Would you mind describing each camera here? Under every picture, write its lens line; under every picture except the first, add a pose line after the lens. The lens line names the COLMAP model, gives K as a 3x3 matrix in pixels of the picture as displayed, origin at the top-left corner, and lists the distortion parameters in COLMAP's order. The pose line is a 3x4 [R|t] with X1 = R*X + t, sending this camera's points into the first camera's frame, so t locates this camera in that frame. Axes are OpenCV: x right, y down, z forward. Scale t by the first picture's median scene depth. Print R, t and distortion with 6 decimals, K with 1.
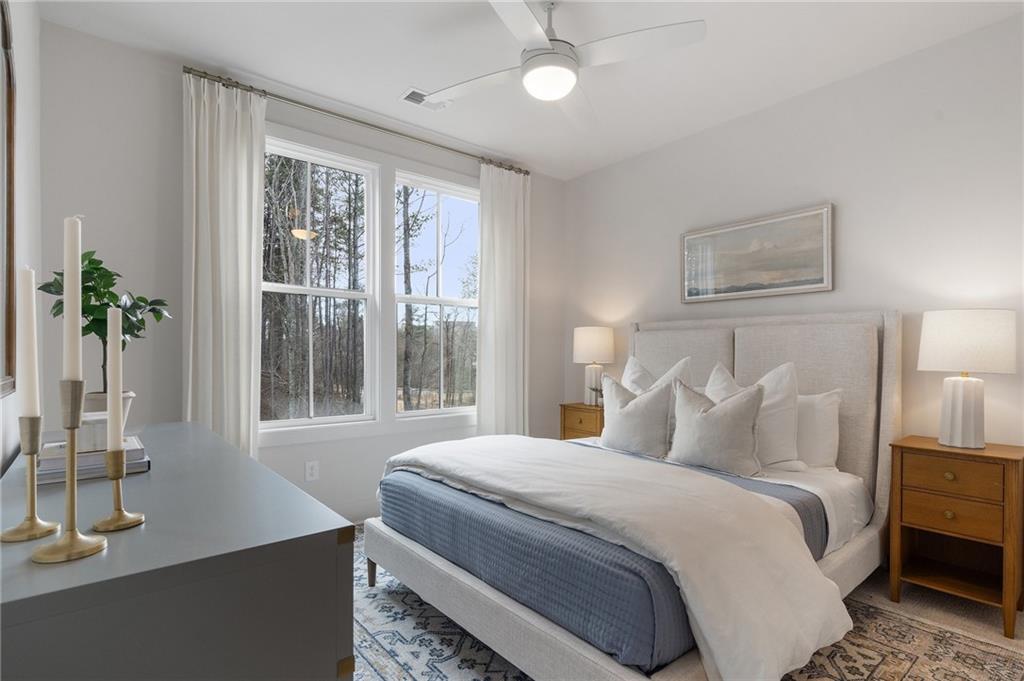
lens RADIAL K [[490.2, 0, 514.7], [0, 490.2, 346.9], [0, 0, 1]] dist [-0.001740, -0.000149]
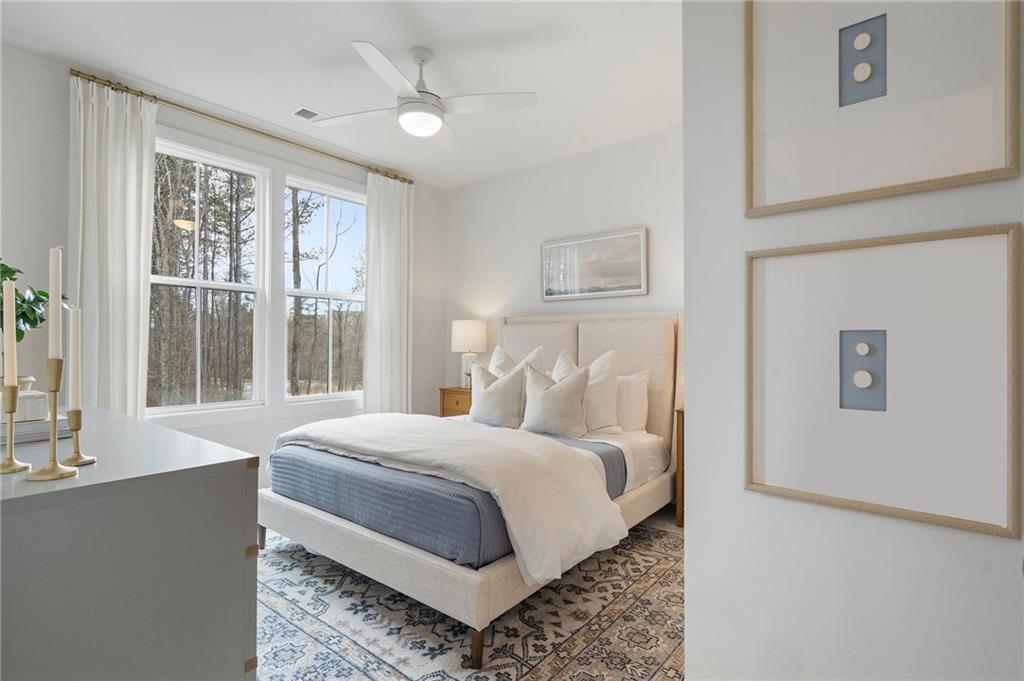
lens RADIAL K [[481.9, 0, 505.7], [0, 481.9, 334.4], [0, 0, 1]] dist [-0.001174, 0.000627]
pose [[0.981024, 0.004314, 0.193839, 0.040344], [-0.002997, 0.999970, -0.007087, 0.000183], [-0.193864, 0.006371, 0.981008, -0.190511]]
